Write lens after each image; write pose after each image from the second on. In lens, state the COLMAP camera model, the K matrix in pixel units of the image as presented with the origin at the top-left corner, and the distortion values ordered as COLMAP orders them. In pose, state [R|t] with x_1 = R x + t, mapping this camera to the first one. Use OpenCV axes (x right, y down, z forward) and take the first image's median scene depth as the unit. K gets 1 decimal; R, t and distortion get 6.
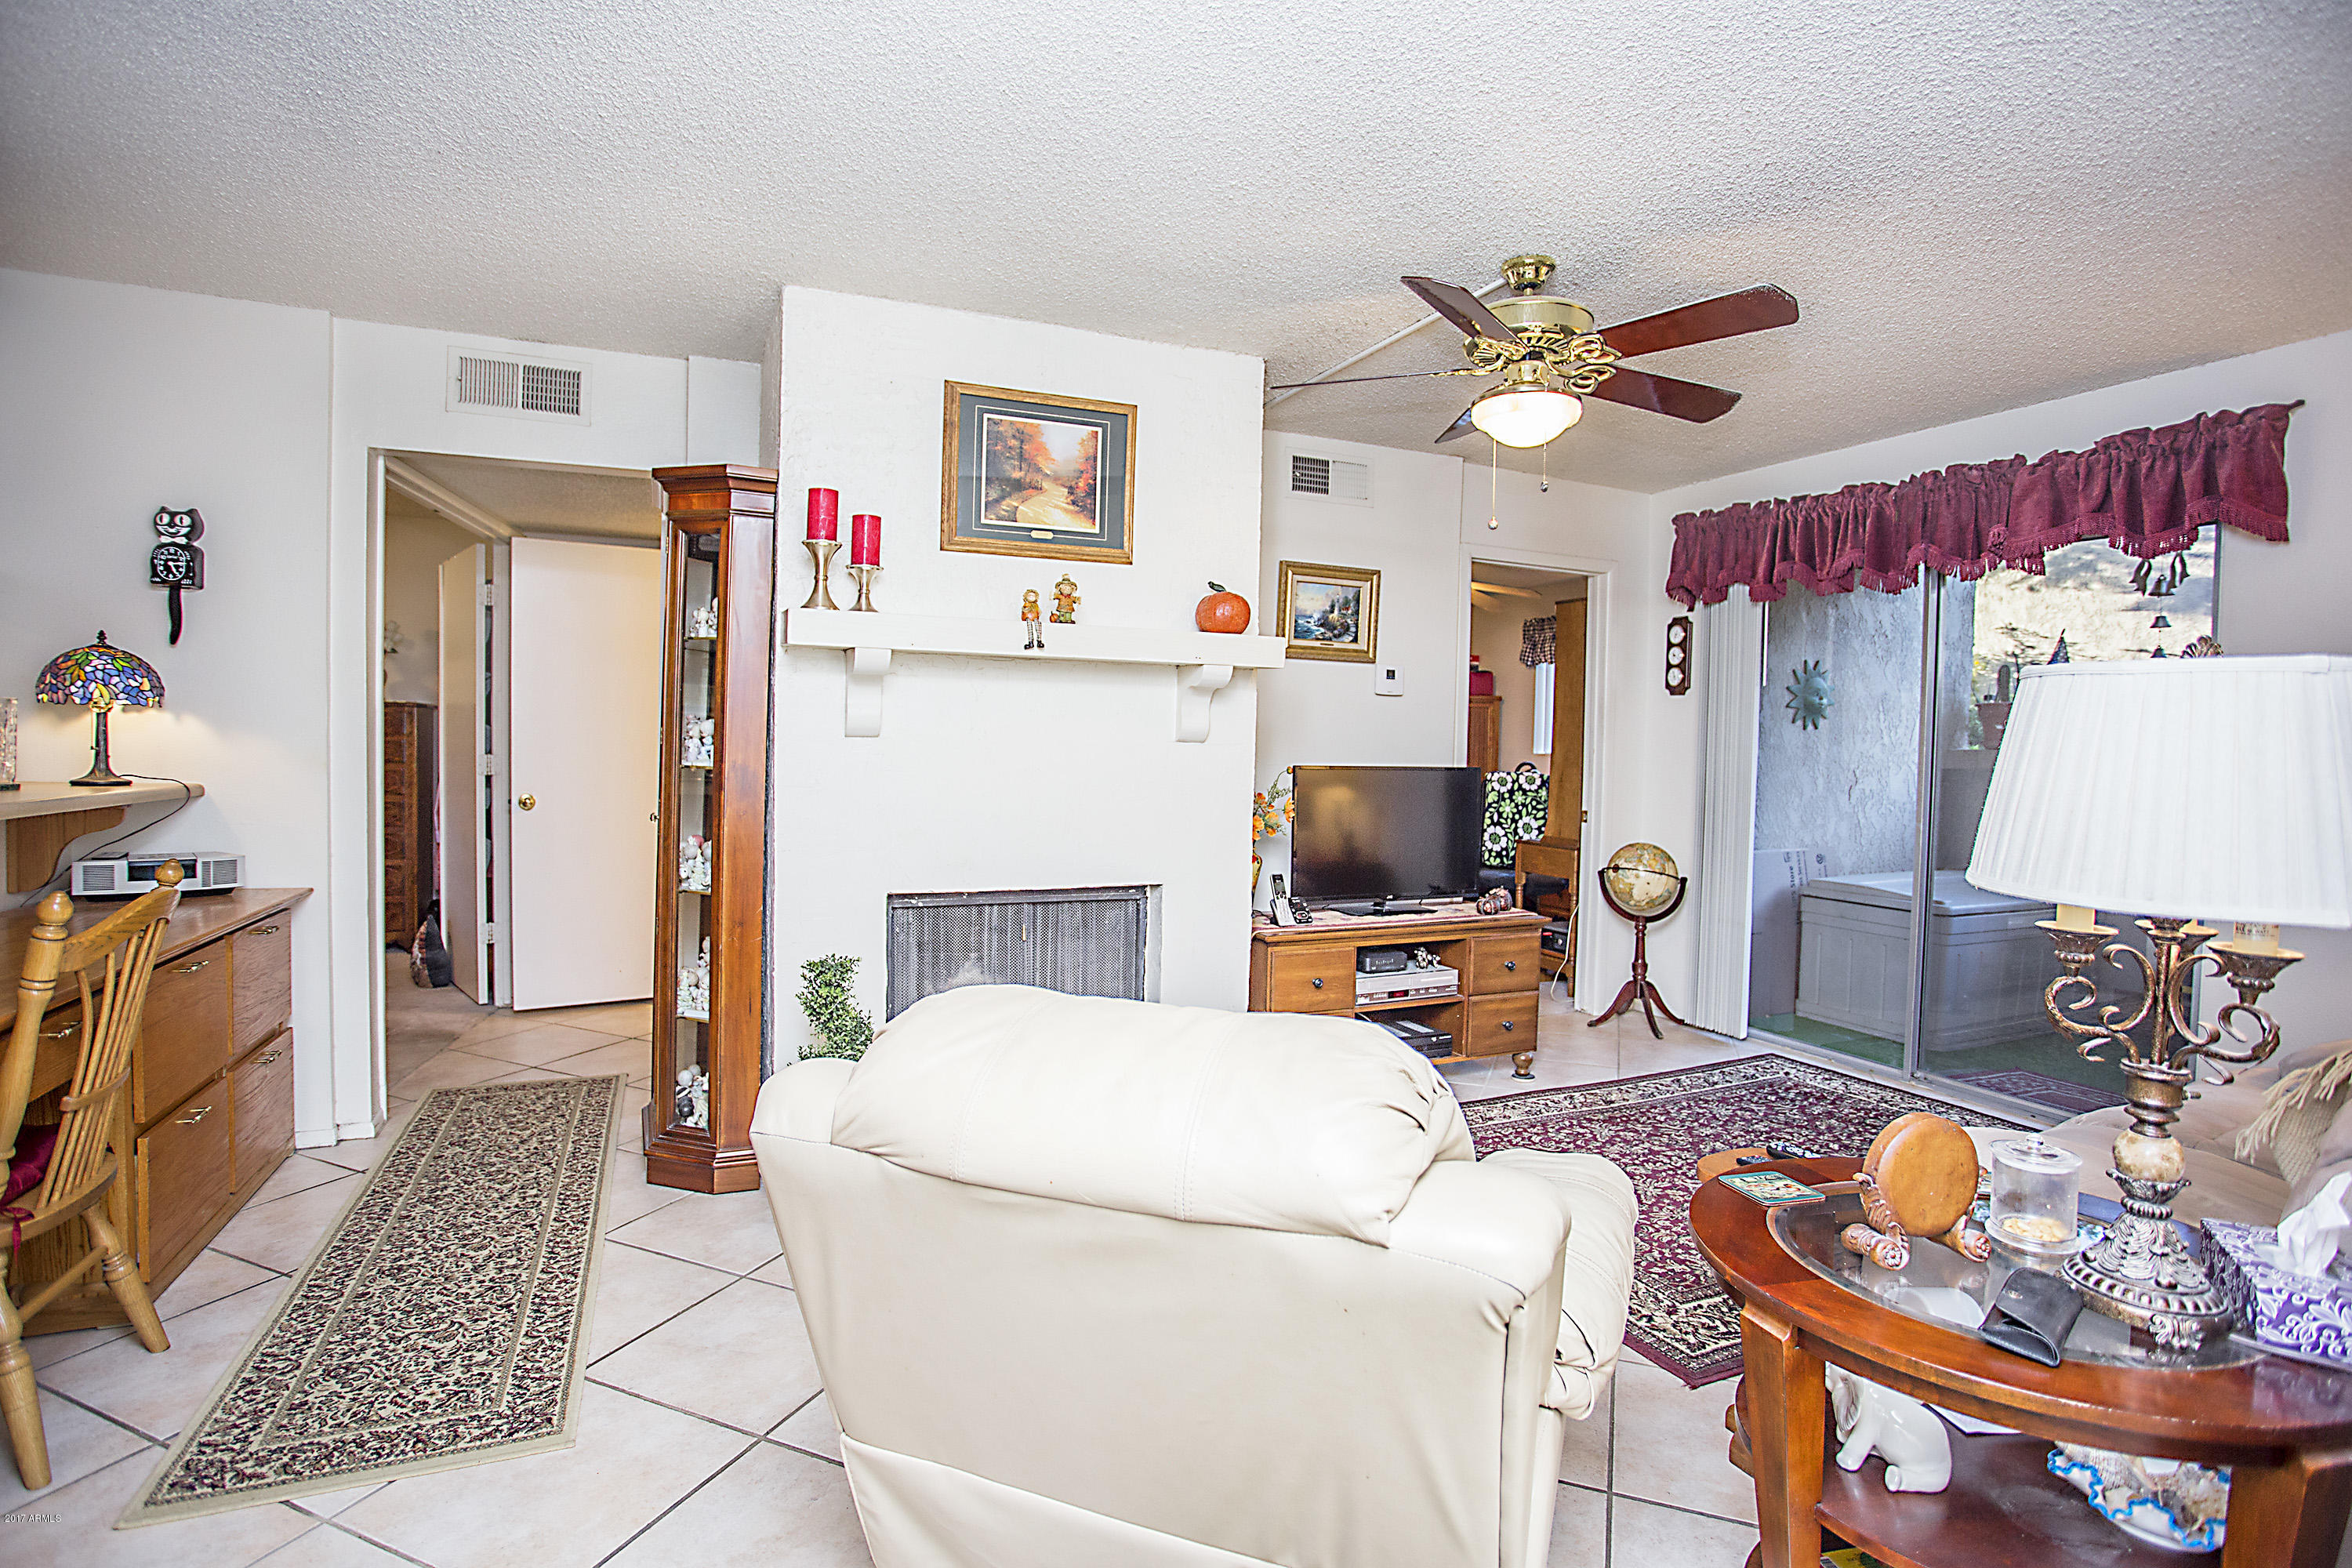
lens RADIAL K [[1137.8, 0, 1167.2], [0, 1137.8, 788.2], [0, 0, 1]] dist [-0.069258, 0.022575]
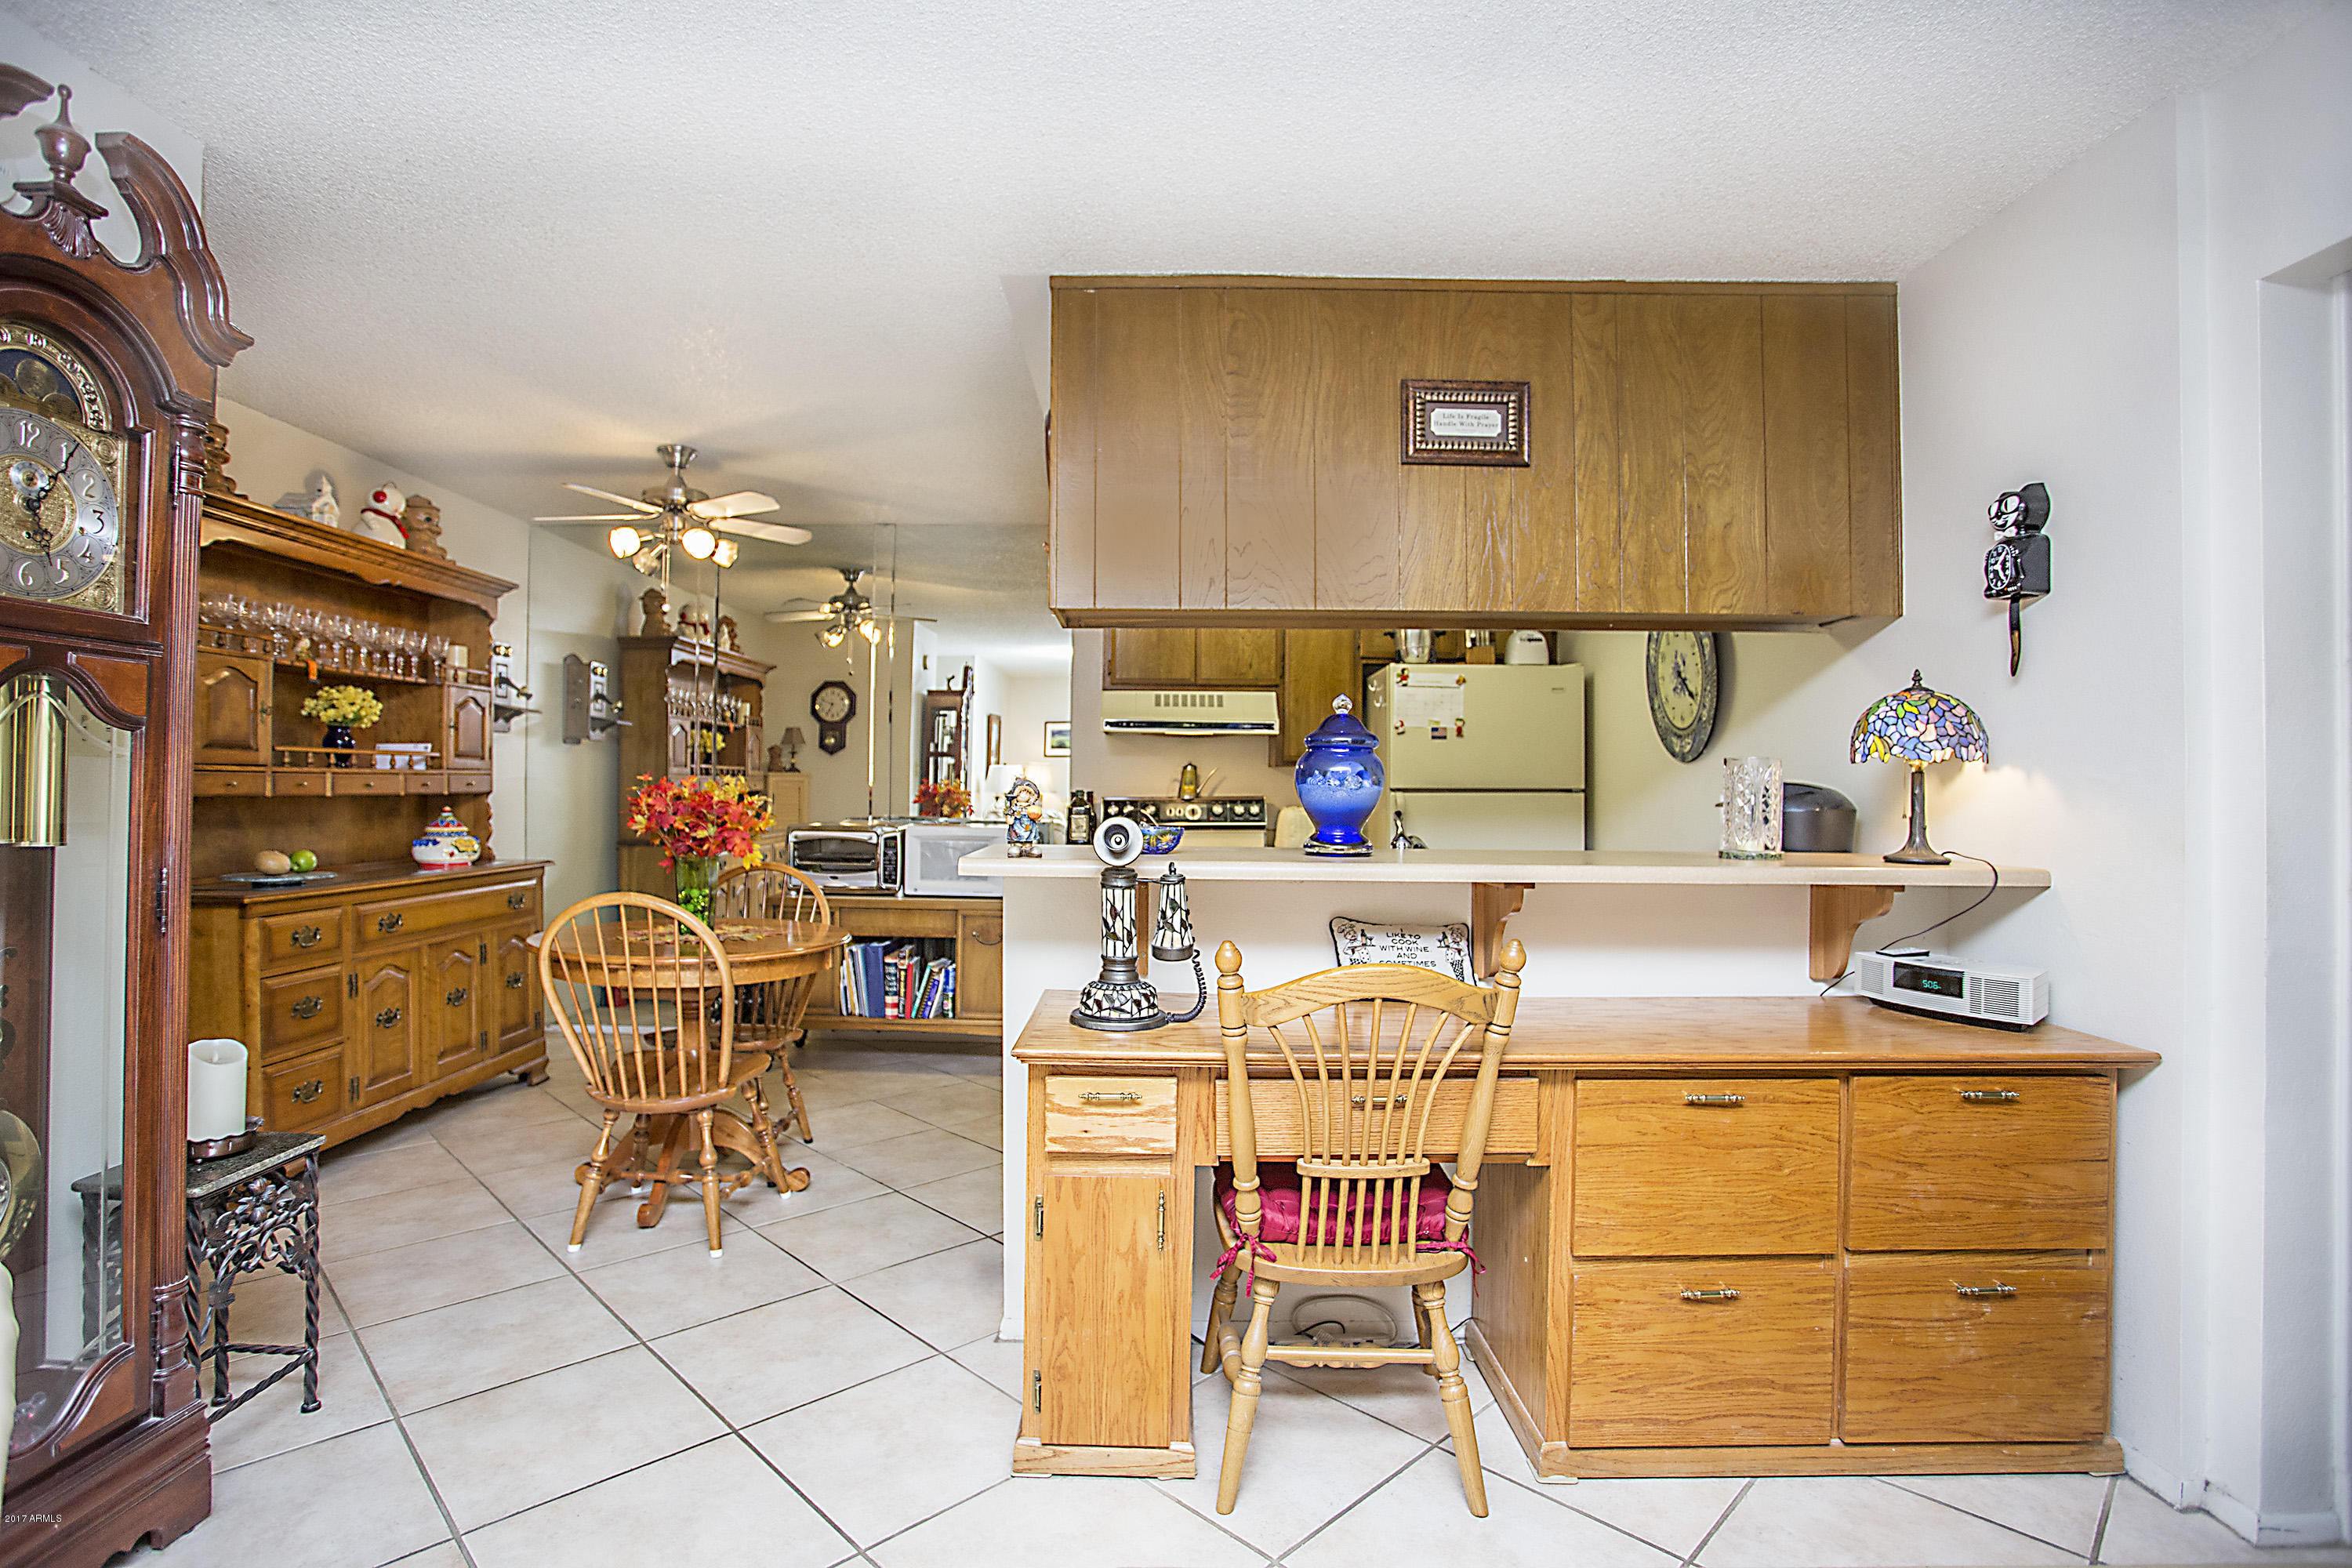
lens RADIAL K [[1137.8, 0, 1207.6], [0, 1137.8, 767.6], [0, 0, 1]] dist [-0.069258, 0.022575]
pose [[-0.371957, -0.052128, -0.926785, -0.027719], [-0.058903, 0.997735, -0.032478, -0.013202], [0.926379, 0.042510, -0.374185, 0.675682]]
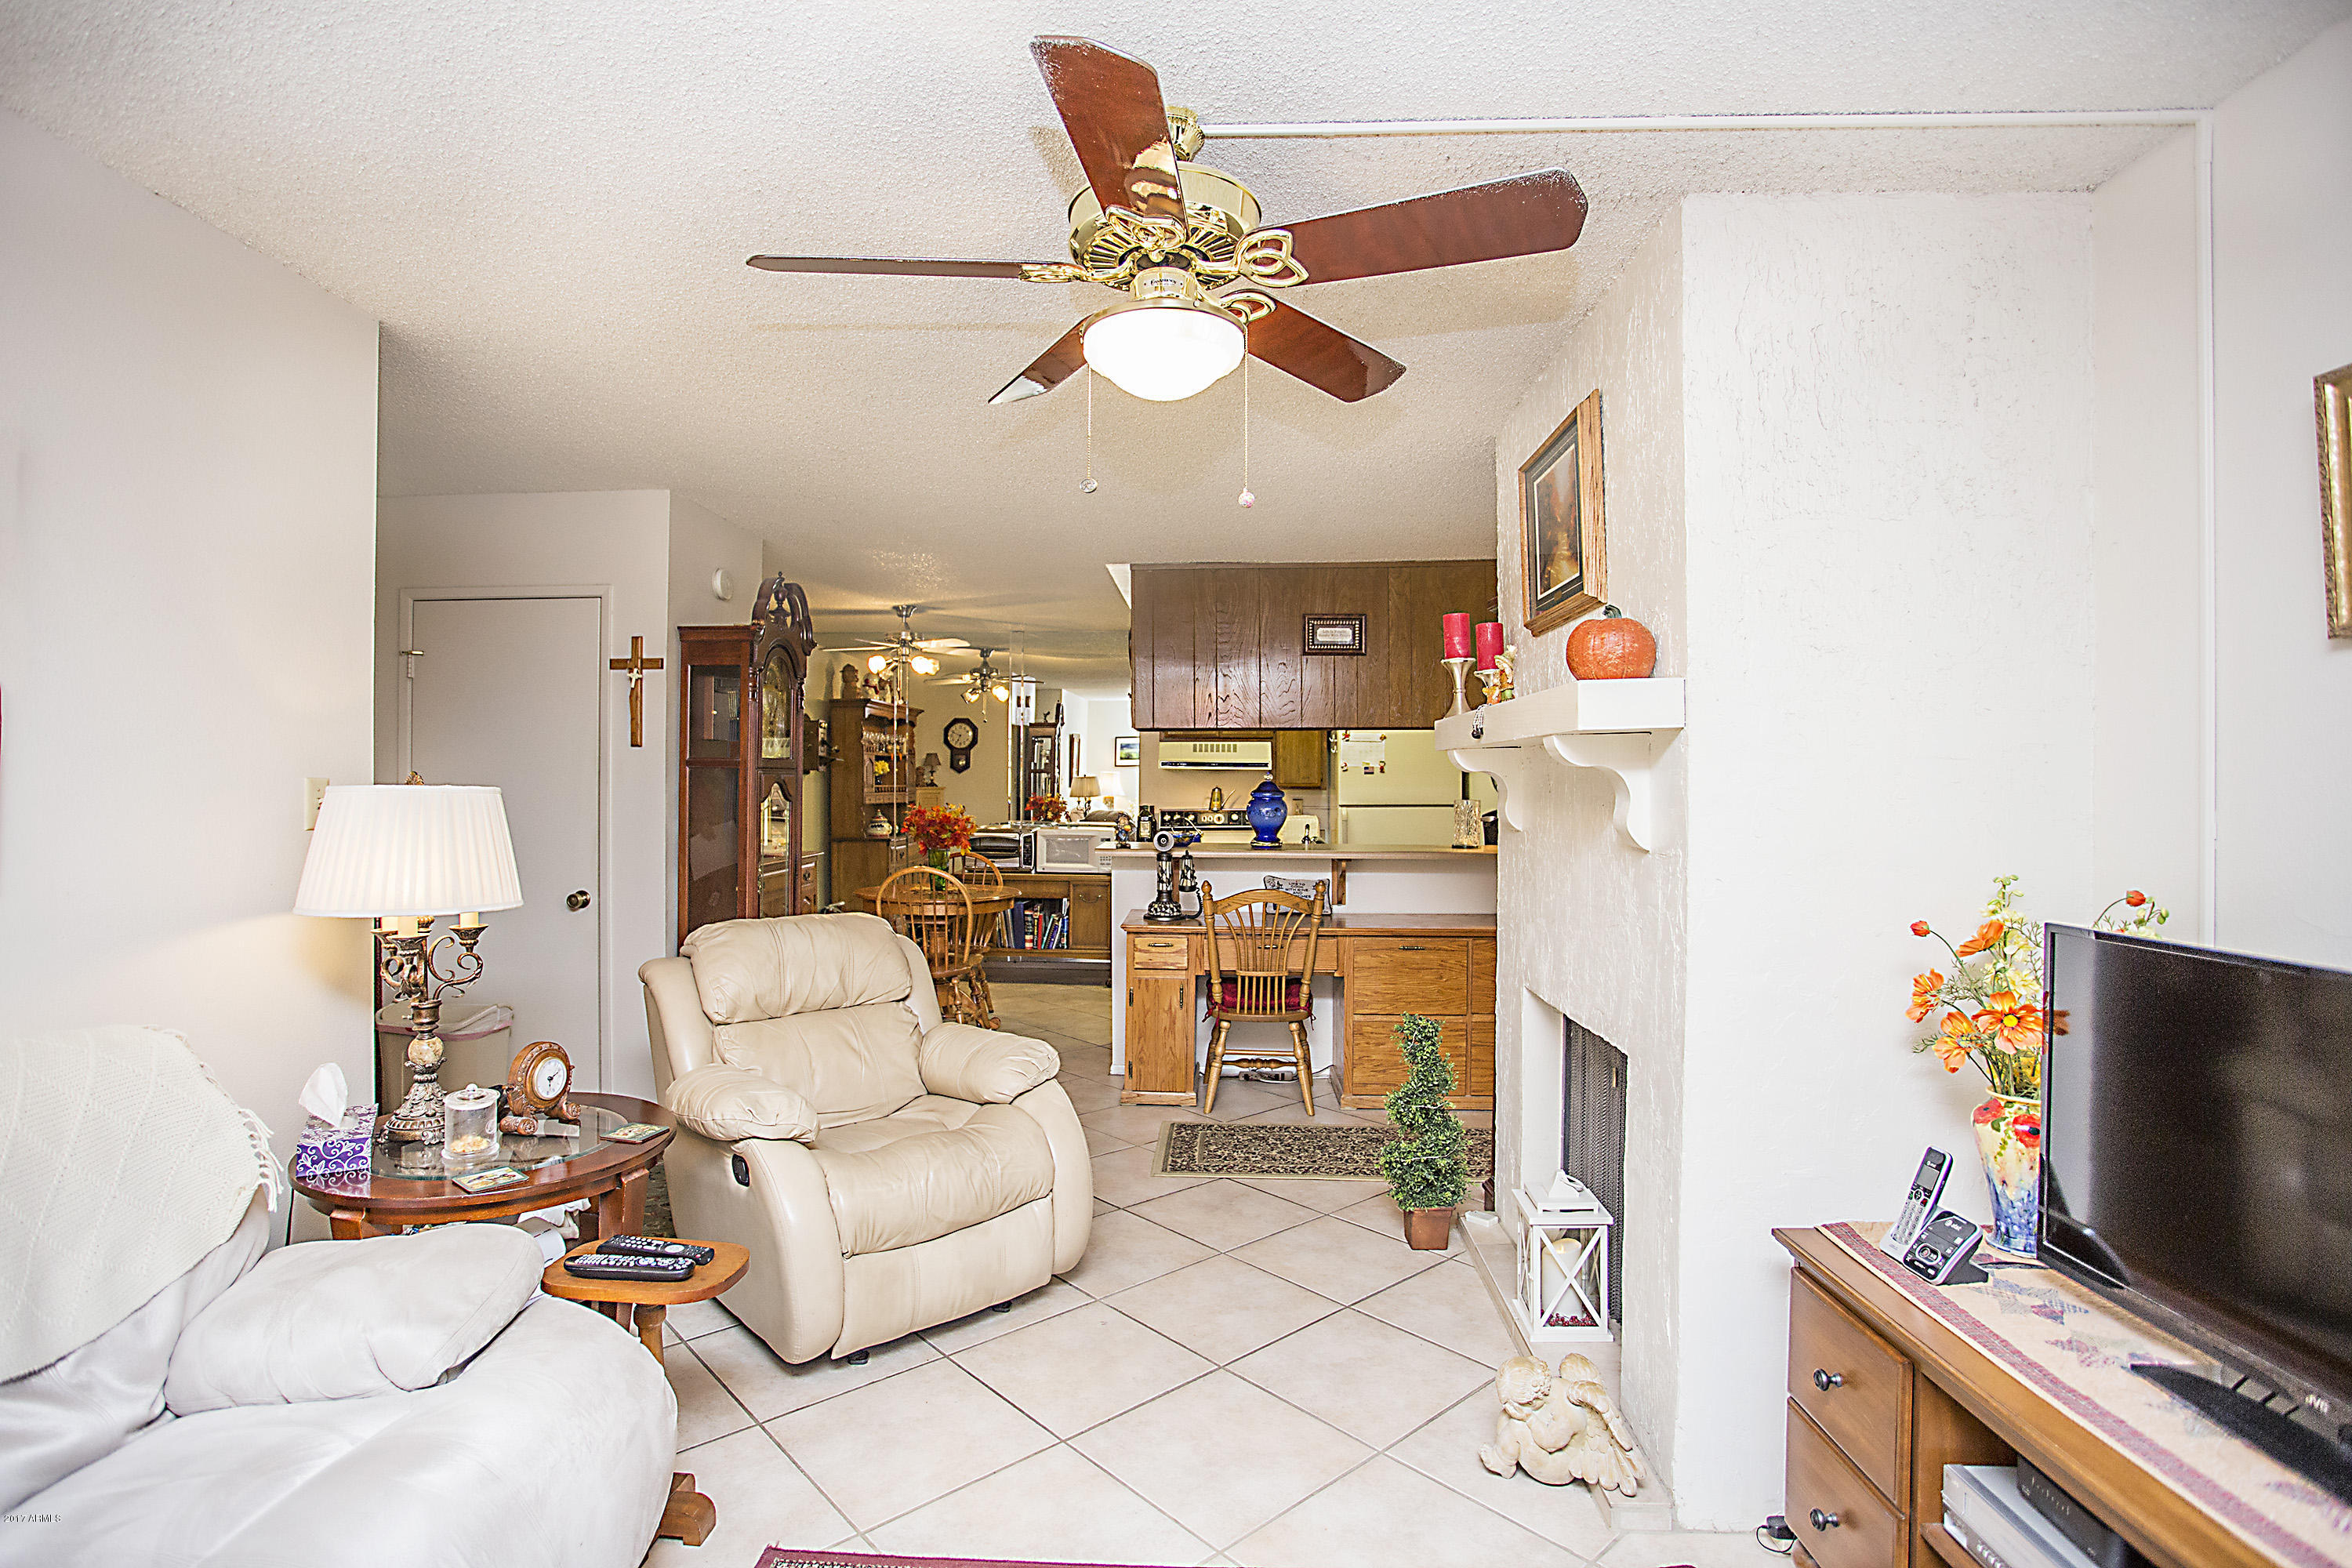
lens RADIAL K [[1137.8, 0, 1198.0], [0, 1137.8, 787.7], [0, 0, 1]] dist [-0.069258, 0.022575]
pose [[-0.429664, -0.027644, -0.902565, 0.679910], [-0.055044, 0.998474, -0.004378, -0.052851], [0.901309, 0.047800, -0.430530, 1.046892]]
